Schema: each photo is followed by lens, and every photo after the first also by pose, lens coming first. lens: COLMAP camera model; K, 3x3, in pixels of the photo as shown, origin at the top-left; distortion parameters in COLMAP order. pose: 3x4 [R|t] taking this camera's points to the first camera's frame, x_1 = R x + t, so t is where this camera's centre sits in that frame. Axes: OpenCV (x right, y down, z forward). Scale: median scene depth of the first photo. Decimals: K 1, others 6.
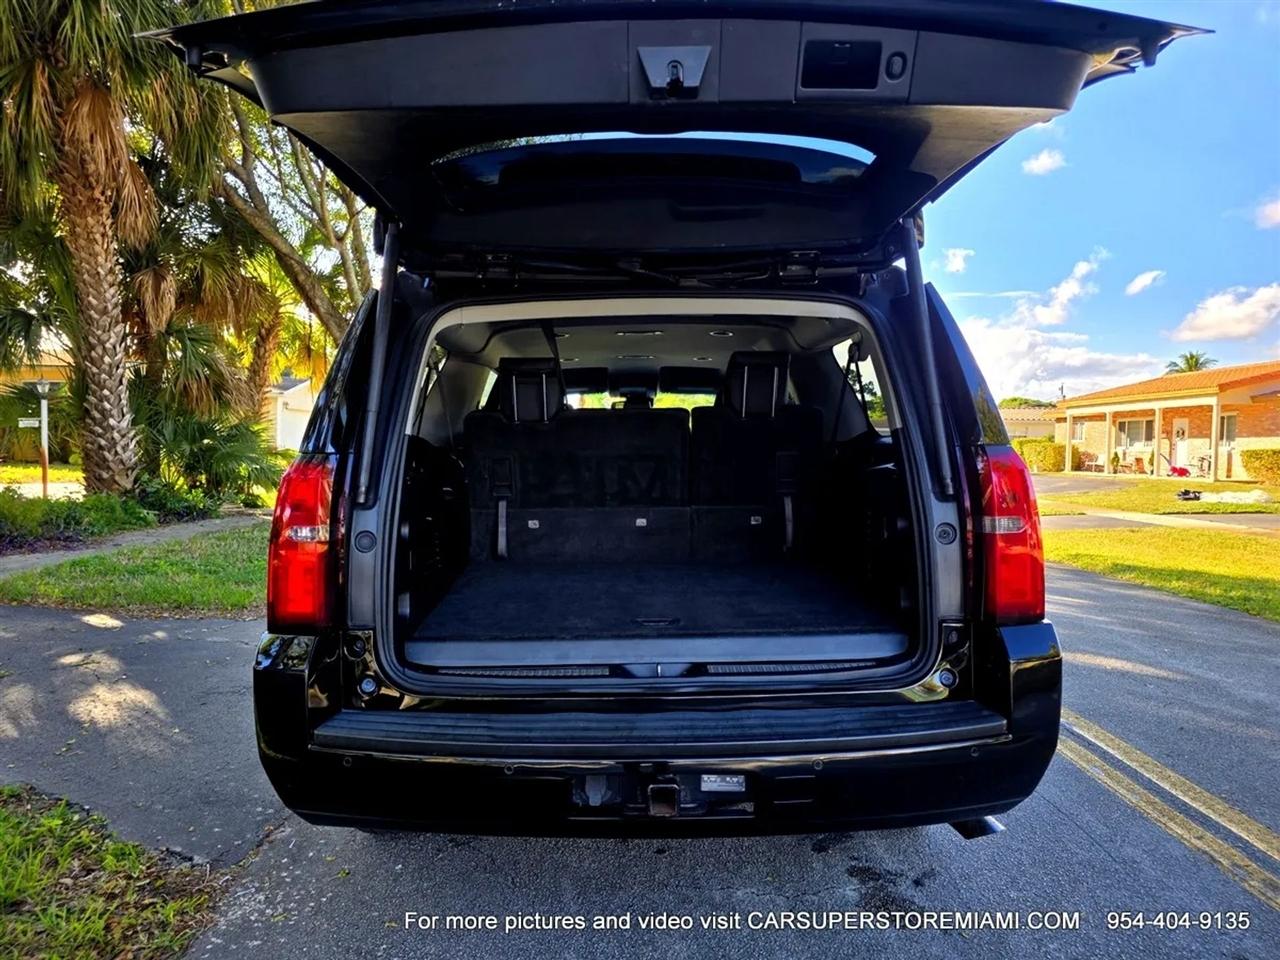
lens RADIAL K [[853.1, 0, 634.6], [0, 853.1, 490.4], [0, 0, 1]] dist [0.074266, -0.065056]
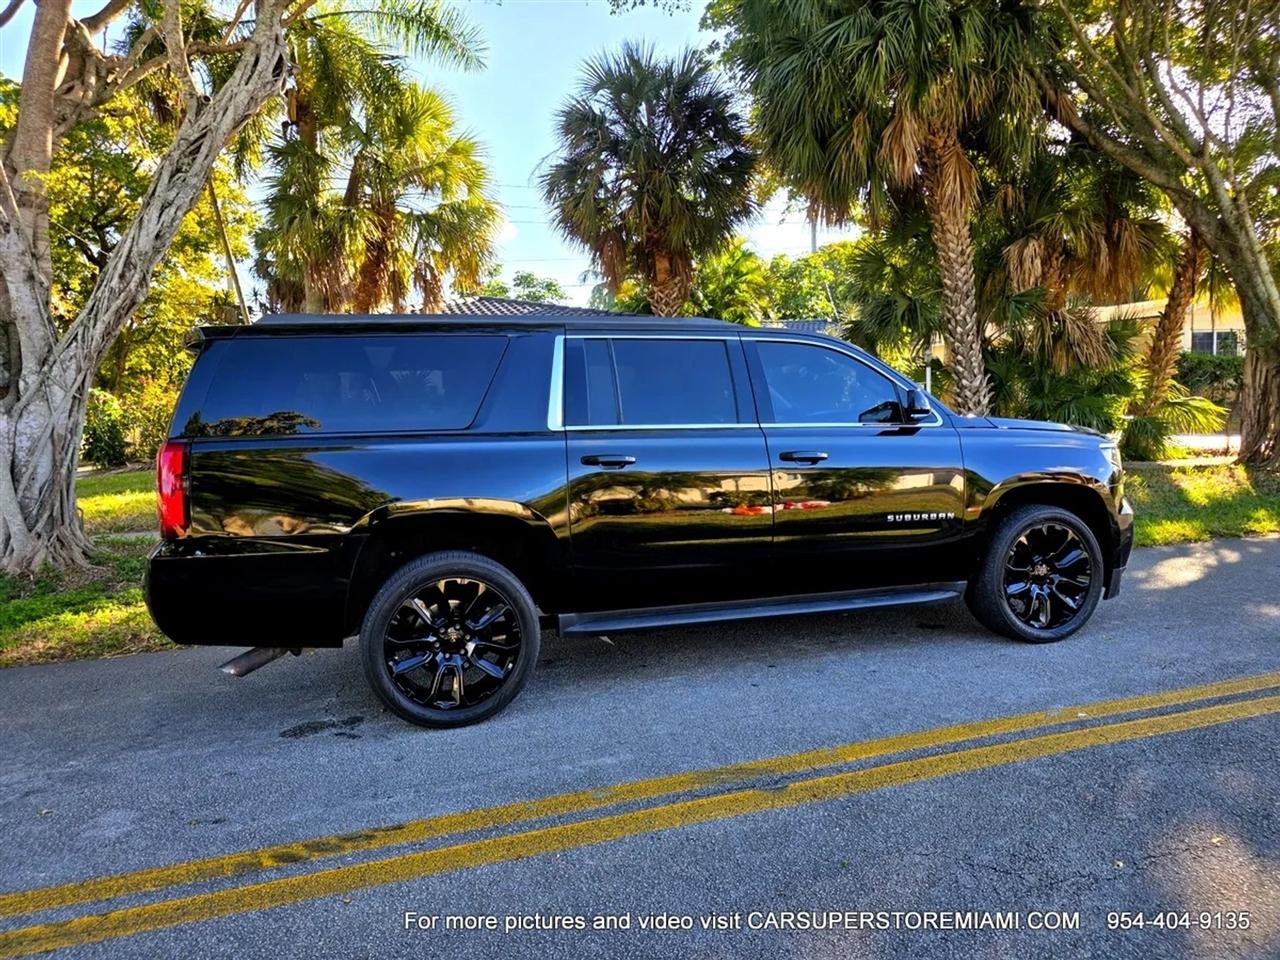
lens RADIAL K [[853.1, 0, 634.6], [0, 853.1, 490.4], [0, 0, 1]] dist [0.074266, -0.065056]
pose [[0.304632, 0.076506, -0.949392, 0.390959], [-0.014614, 0.997027, 0.075656, -0.015046], [0.952358, -0.009173, 0.304845, 0.222754]]
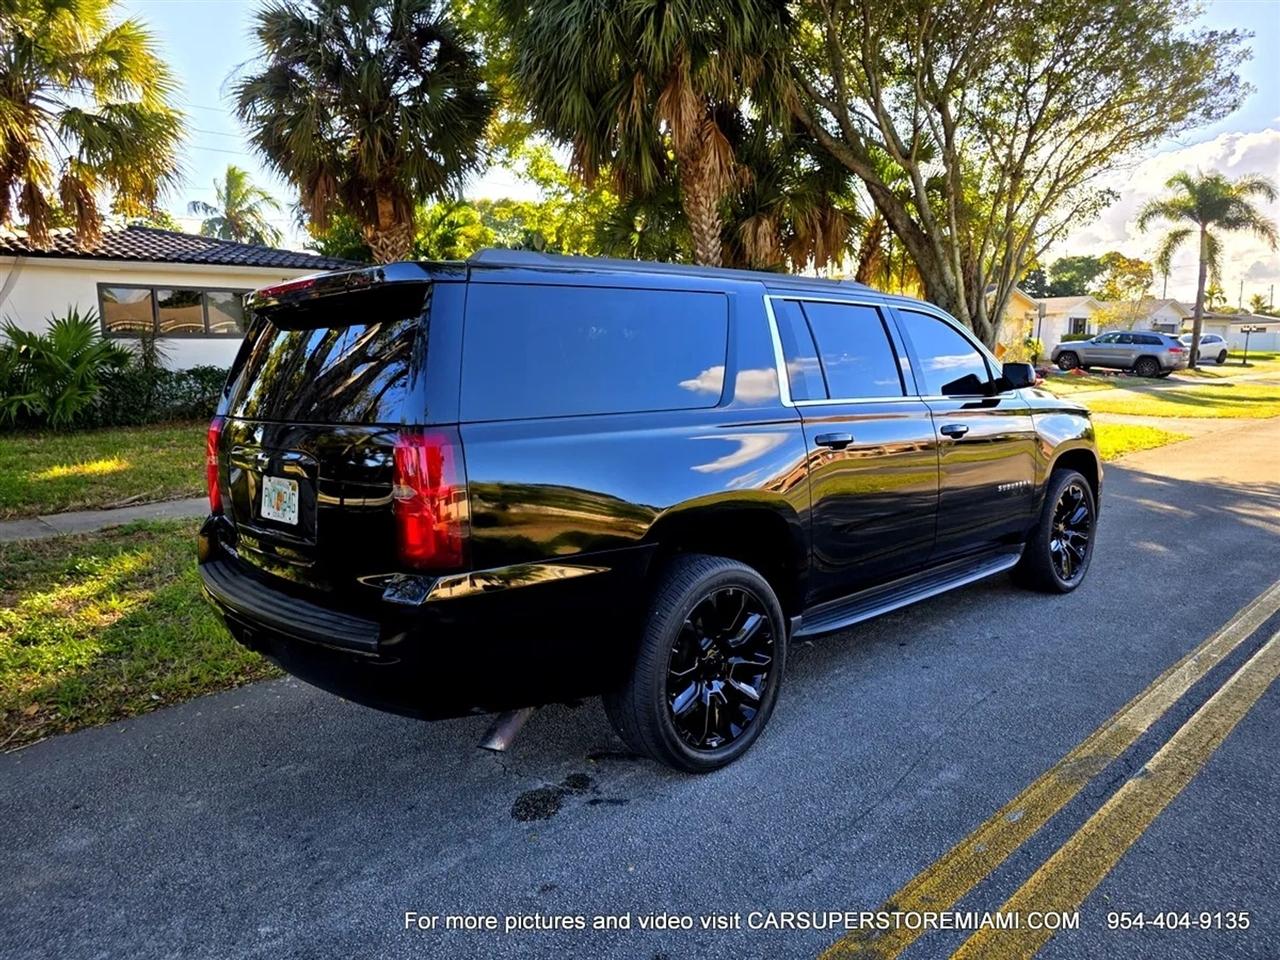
lens RADIAL K [[856.4, 0, 635.9], [0, 856.4, 482.9], [0, 0, 1]] dist [0.070913, -0.073330]
pose [[0.682516, 0.089359, -0.725388, 0.244782], [-0.016967, 0.994167, 0.106505, -0.017059], [0.730674, -0.060383, 0.680051, 0.064792]]
